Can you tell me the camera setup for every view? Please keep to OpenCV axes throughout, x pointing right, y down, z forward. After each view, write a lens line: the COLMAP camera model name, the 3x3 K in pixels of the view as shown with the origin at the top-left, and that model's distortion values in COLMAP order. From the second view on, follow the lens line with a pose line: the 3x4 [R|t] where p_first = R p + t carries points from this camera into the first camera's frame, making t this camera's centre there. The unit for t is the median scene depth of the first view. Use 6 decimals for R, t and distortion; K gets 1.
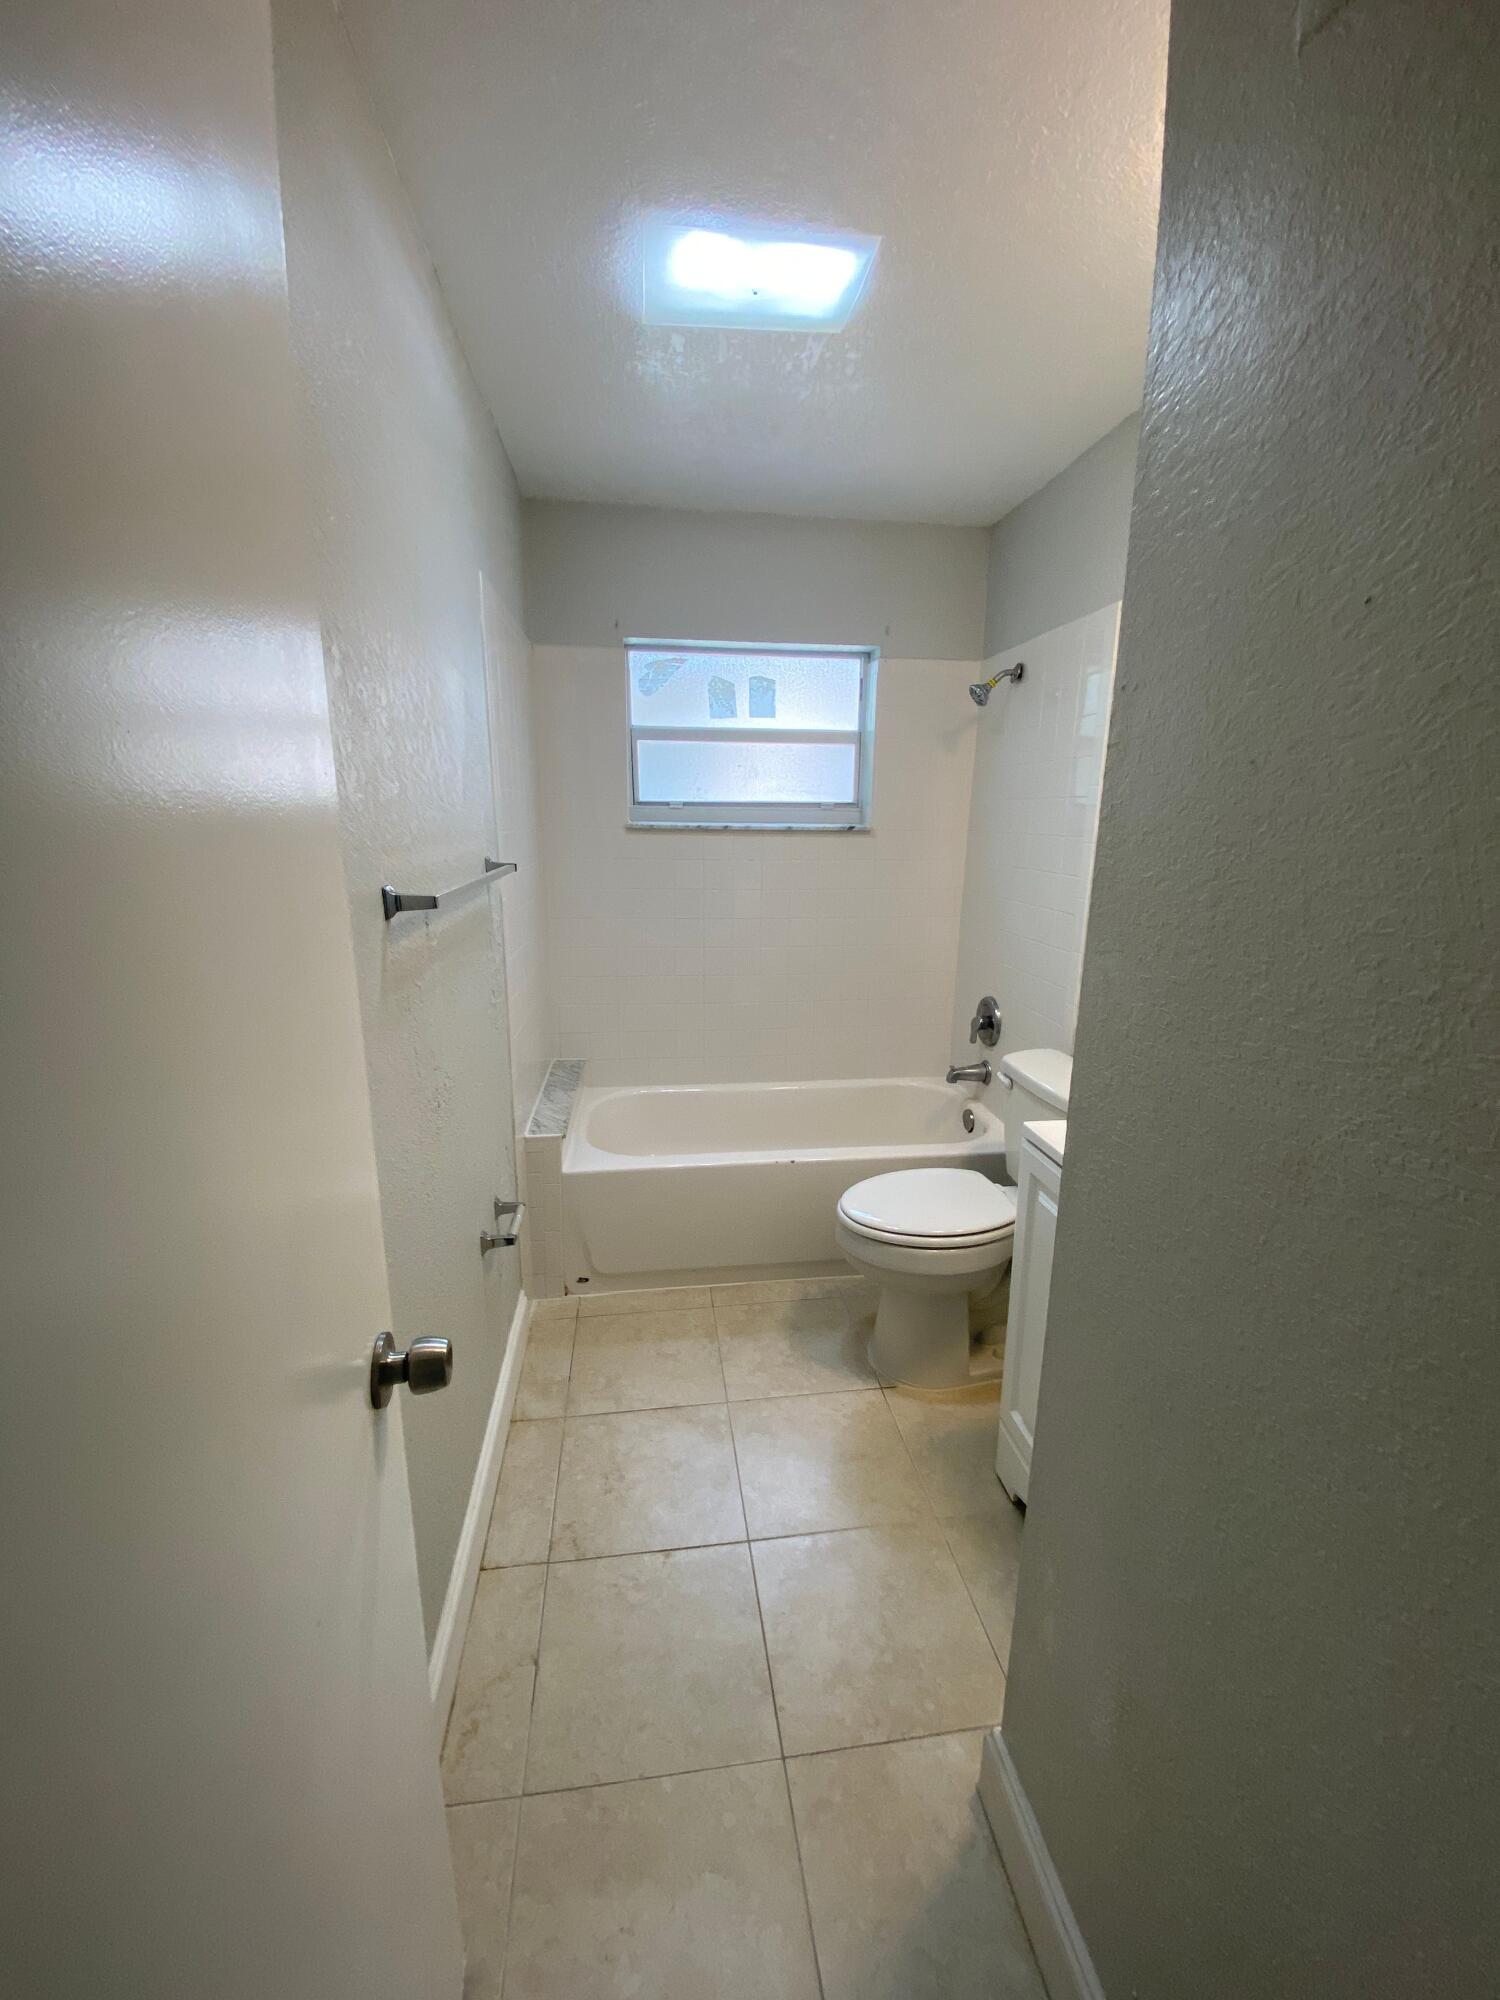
lens RADIAL K [[806.9, 0, 742.5], [0, 806.9, 1006.9], [0, 0, 1]] dist [0.002380, -0.013015]
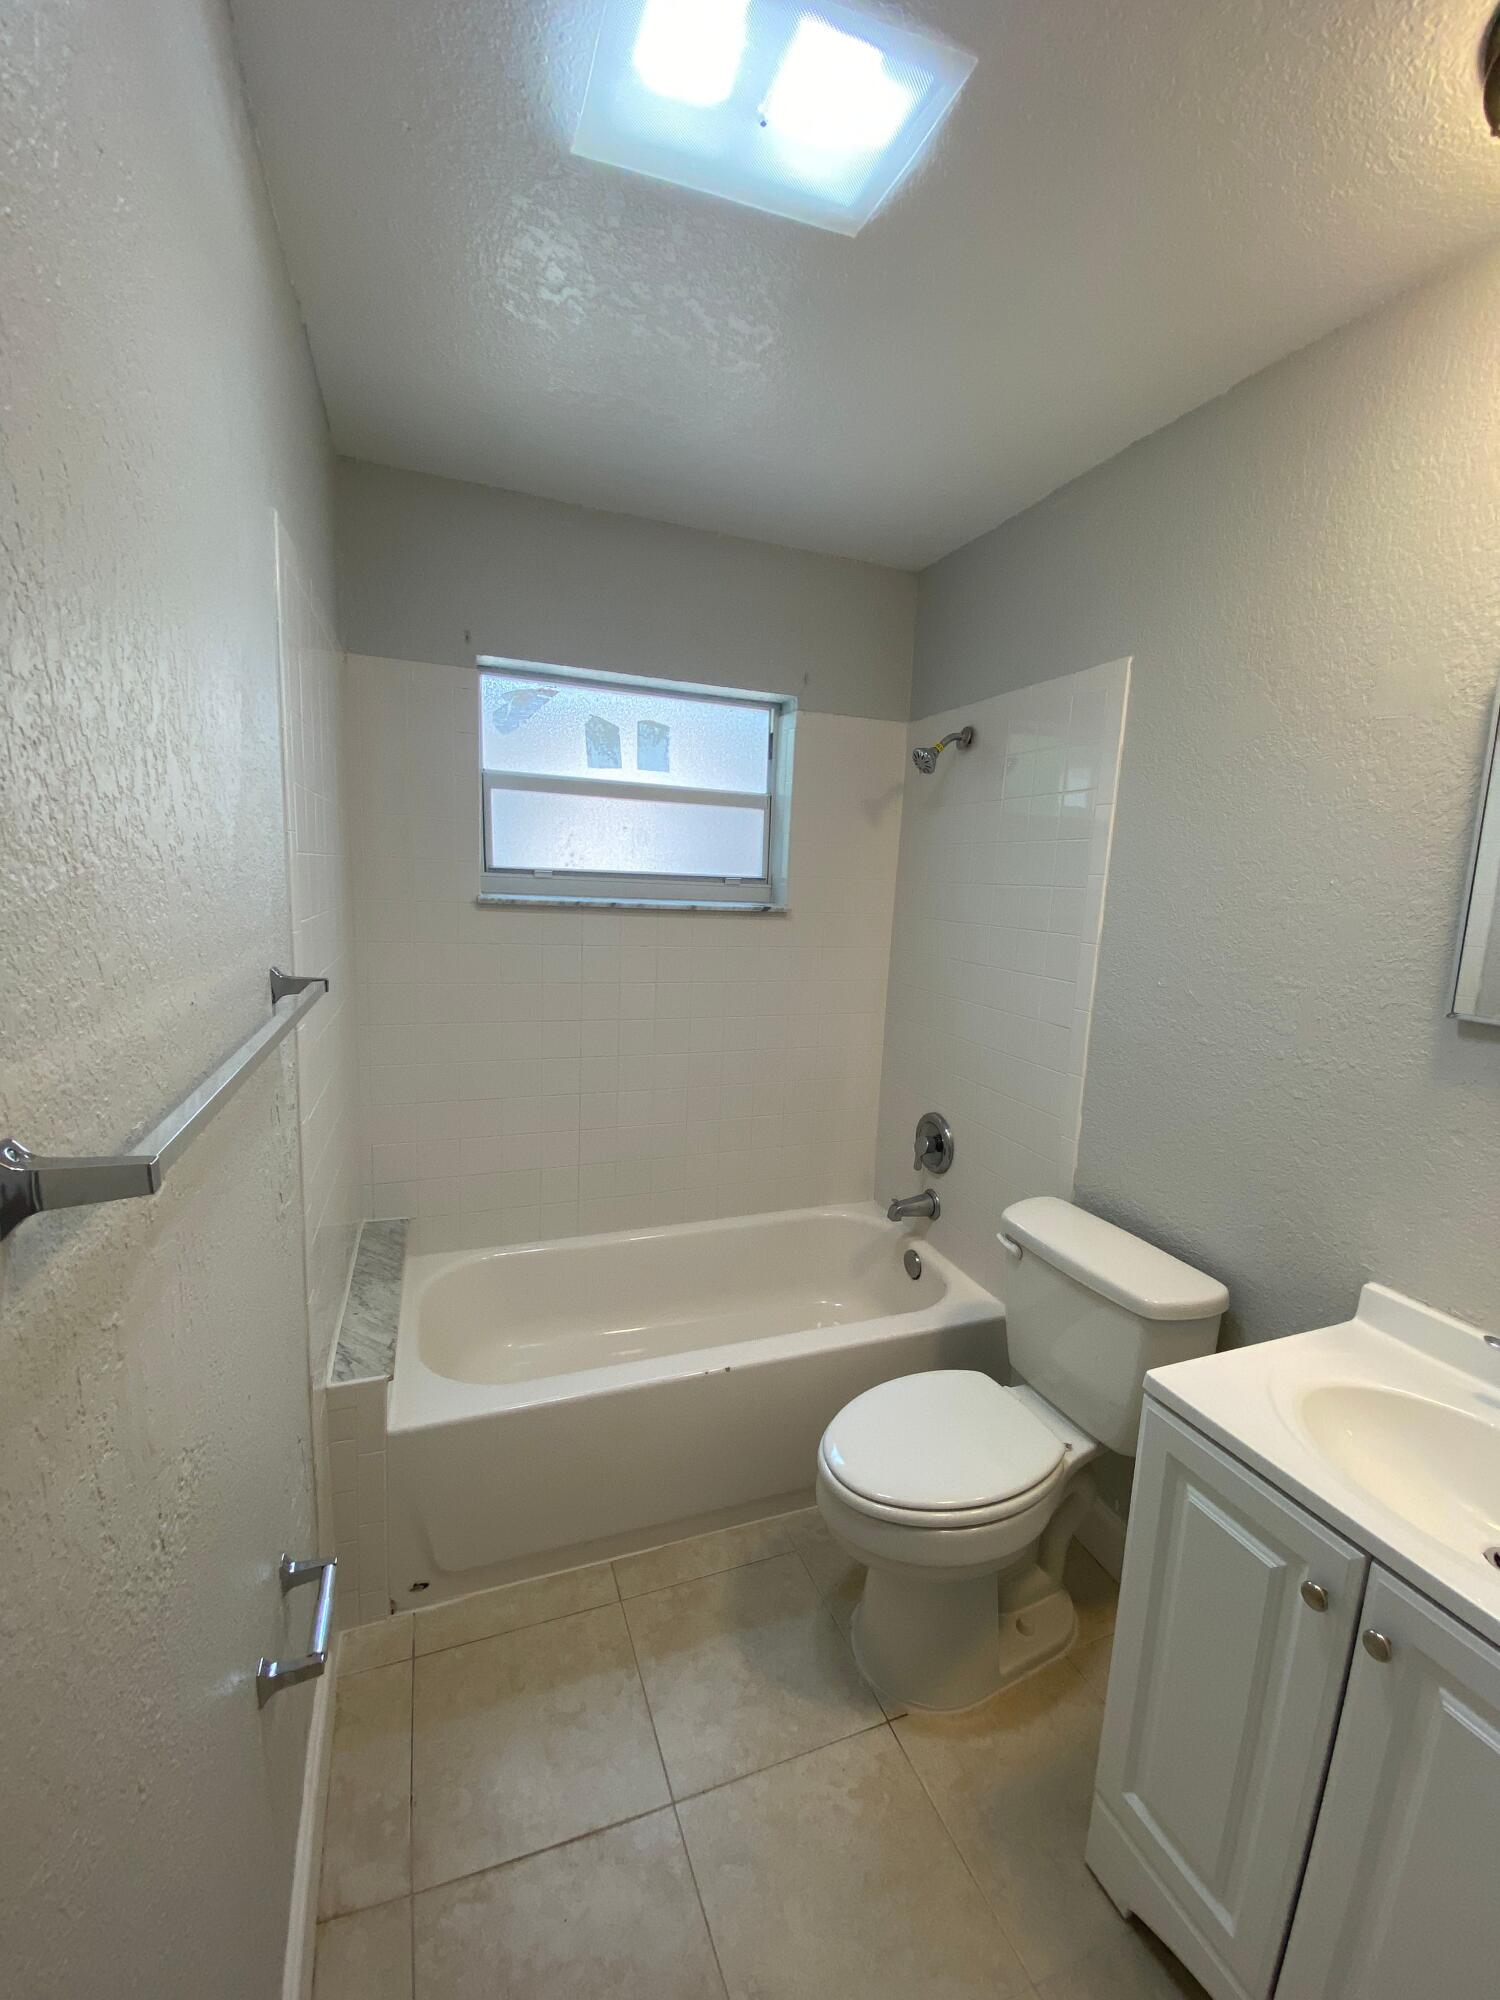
lens RADIAL K [[806.9, 0, 749.2], [0, 806.9, 996.7], [0, 0, 1]] dist [0.002380, -0.013015]
pose [[0.970494, -0.003493, 0.241099, -0.091325], [0.022532, 0.996834, -0.076255, -0.084329], [-0.240069, 0.079437, 0.967500, 0.259705]]
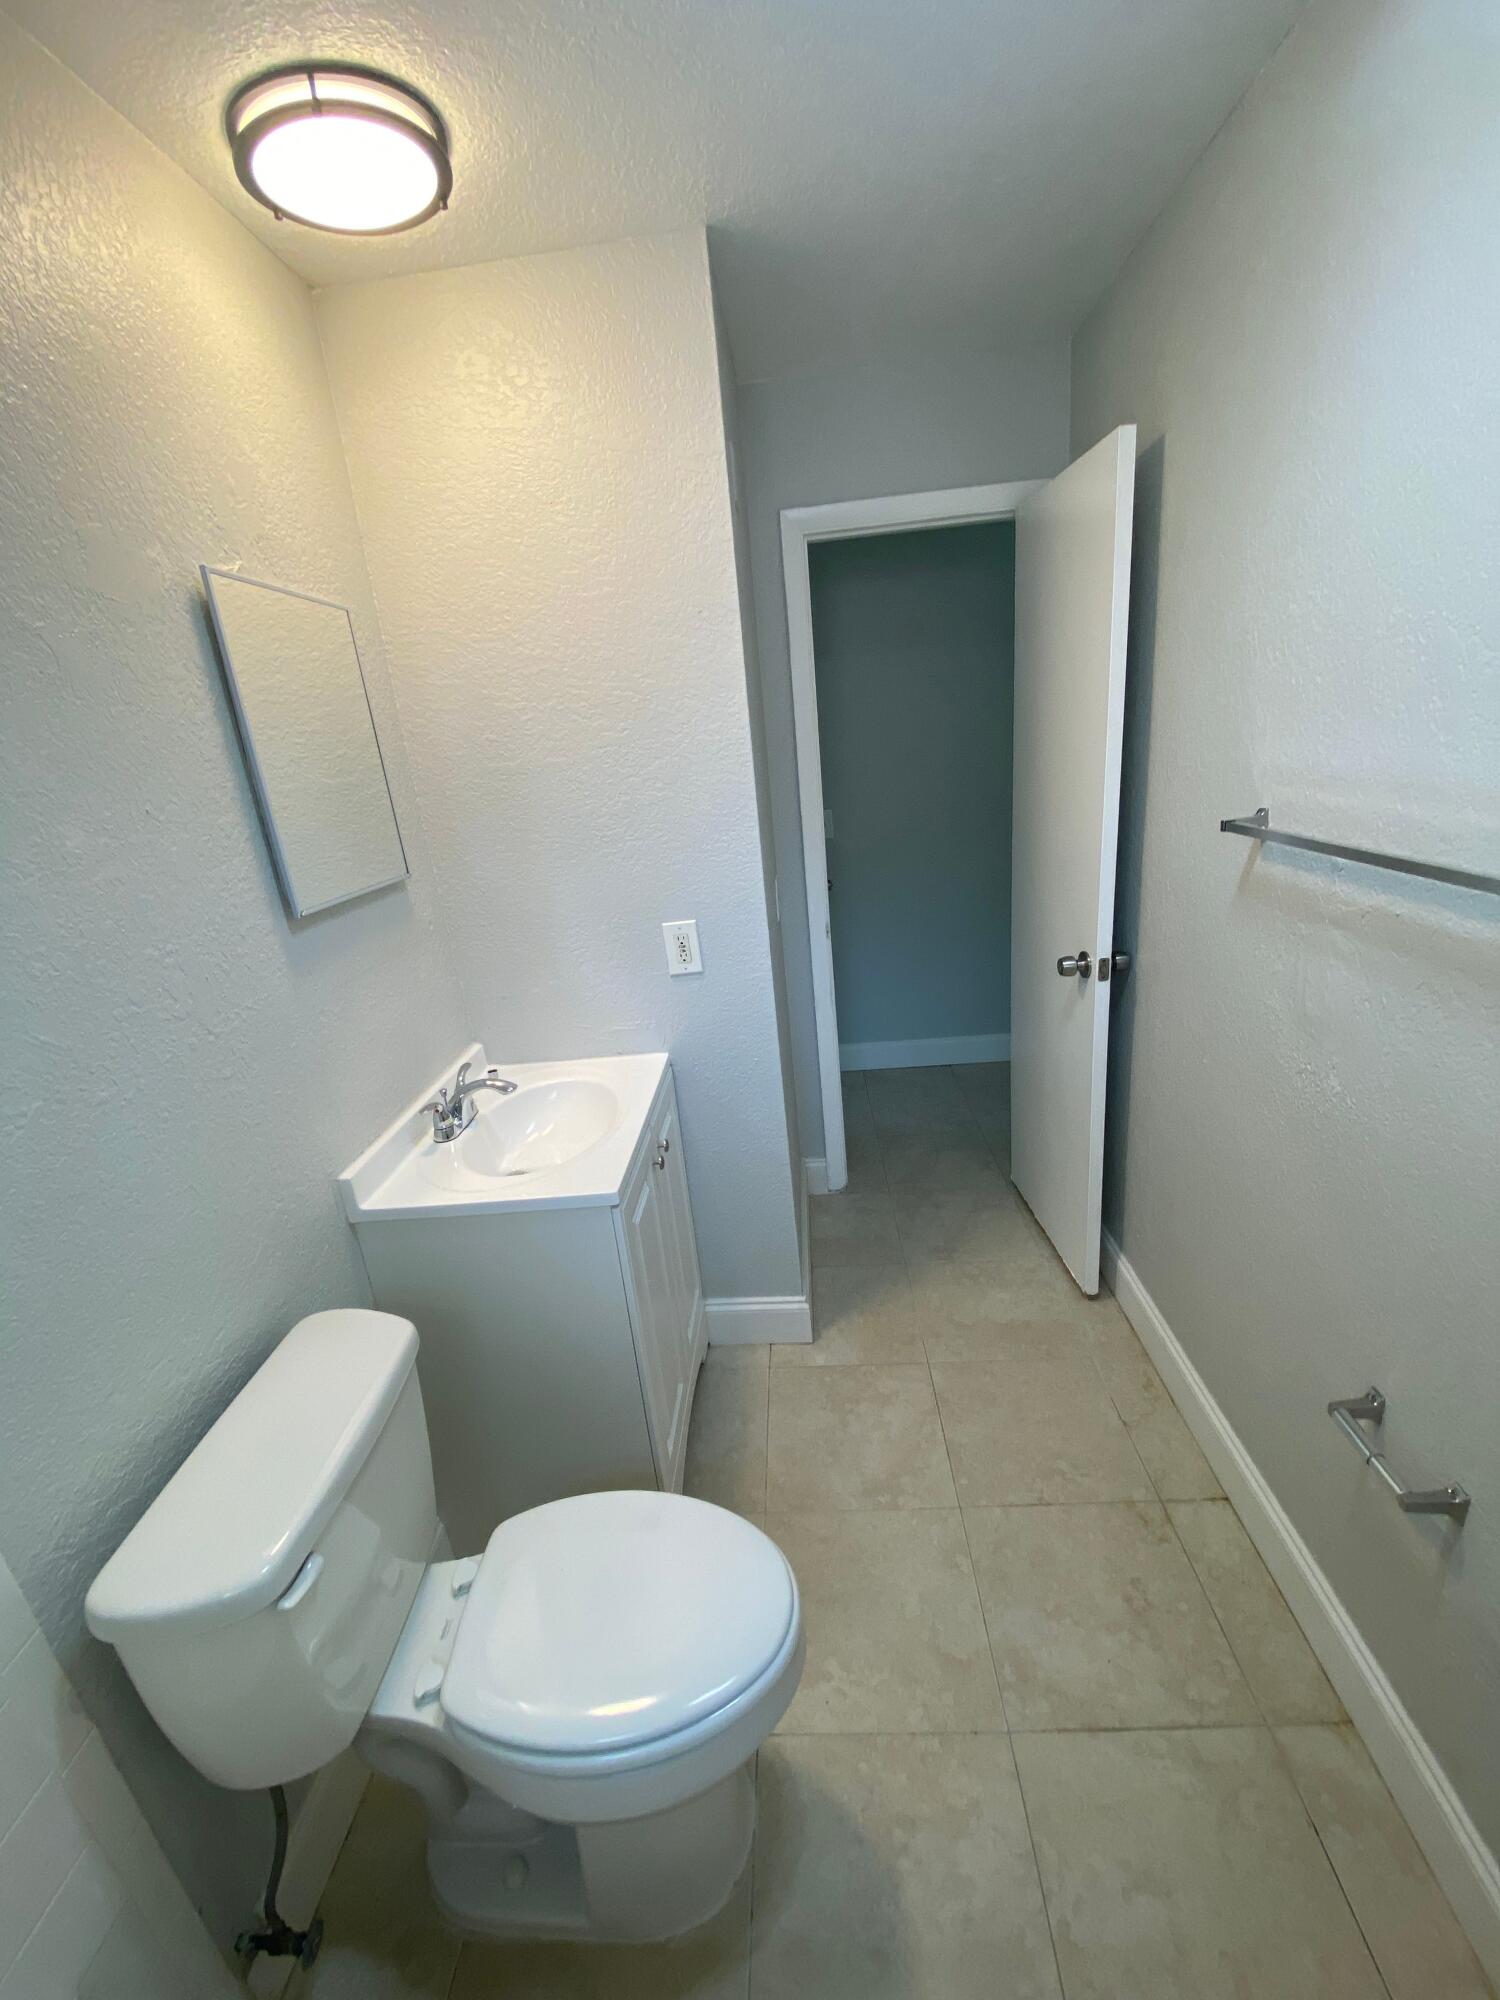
lens RADIAL K [[806.9, 0, 755.0], [0, 806.9, 994.2], [0, 0, 1]] dist [0.002380, -0.013015]
pose [[-0.981624, 0.034181, 0.187740, 0.031865], [0.127233, 0.850465, 0.510413, -0.280497], [-0.142220, 0.524920, -0.839185, 1.021211]]
